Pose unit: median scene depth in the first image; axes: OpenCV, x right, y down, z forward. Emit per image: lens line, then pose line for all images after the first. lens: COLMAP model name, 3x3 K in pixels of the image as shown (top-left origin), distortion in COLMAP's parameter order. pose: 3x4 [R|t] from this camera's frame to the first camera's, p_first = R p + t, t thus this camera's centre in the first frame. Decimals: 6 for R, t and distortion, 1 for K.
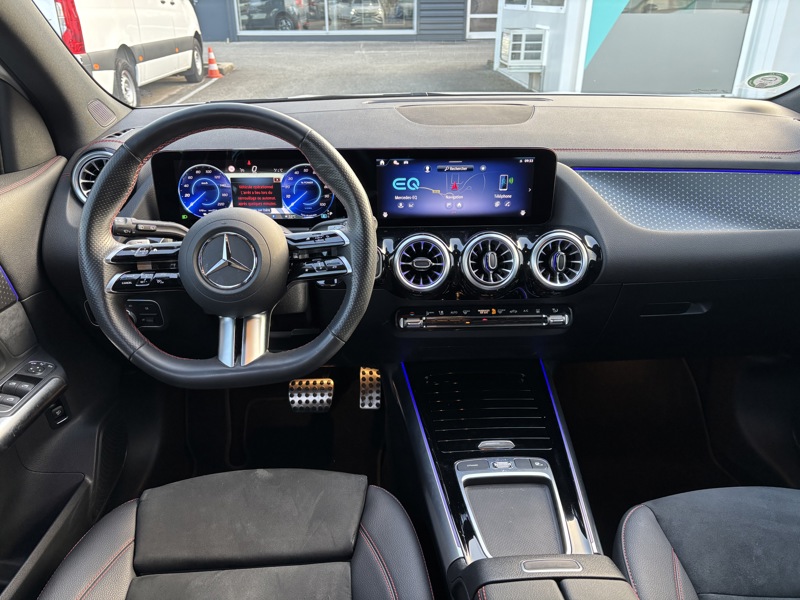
lens RADIAL K [[607.4, 0, 379.0], [0, 607.4, 306.1], [0, 0, 1]] dist [0.025259, -0.019176]
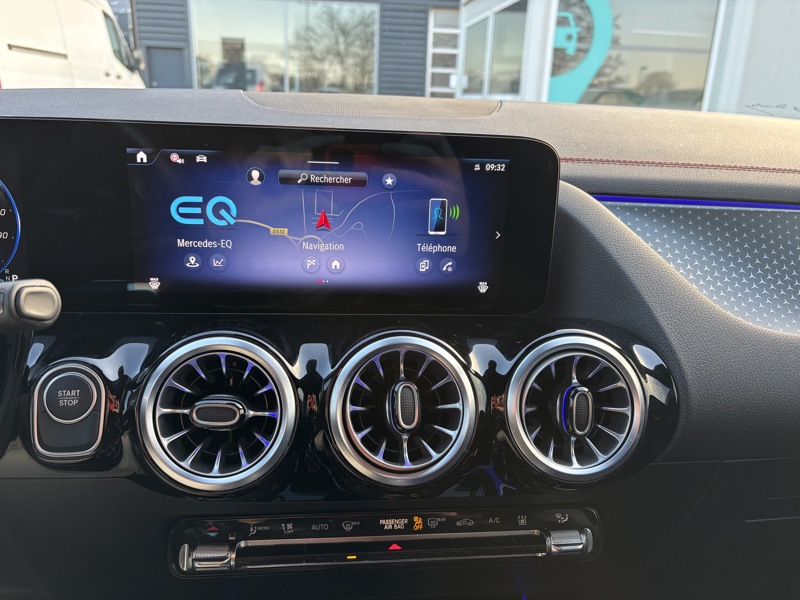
lens RADIAL K [[607.4, 0, 394.8], [0, 607.4, 294.6], [0, 0, 1]] dist [0.025259, -0.019176]
pose [[0.996068, 0.021736, 0.085880, 0.140212], [-0.007756, 0.987106, -0.159877, -0.080557], [-0.088248, 0.158582, 0.983394, 0.595900]]
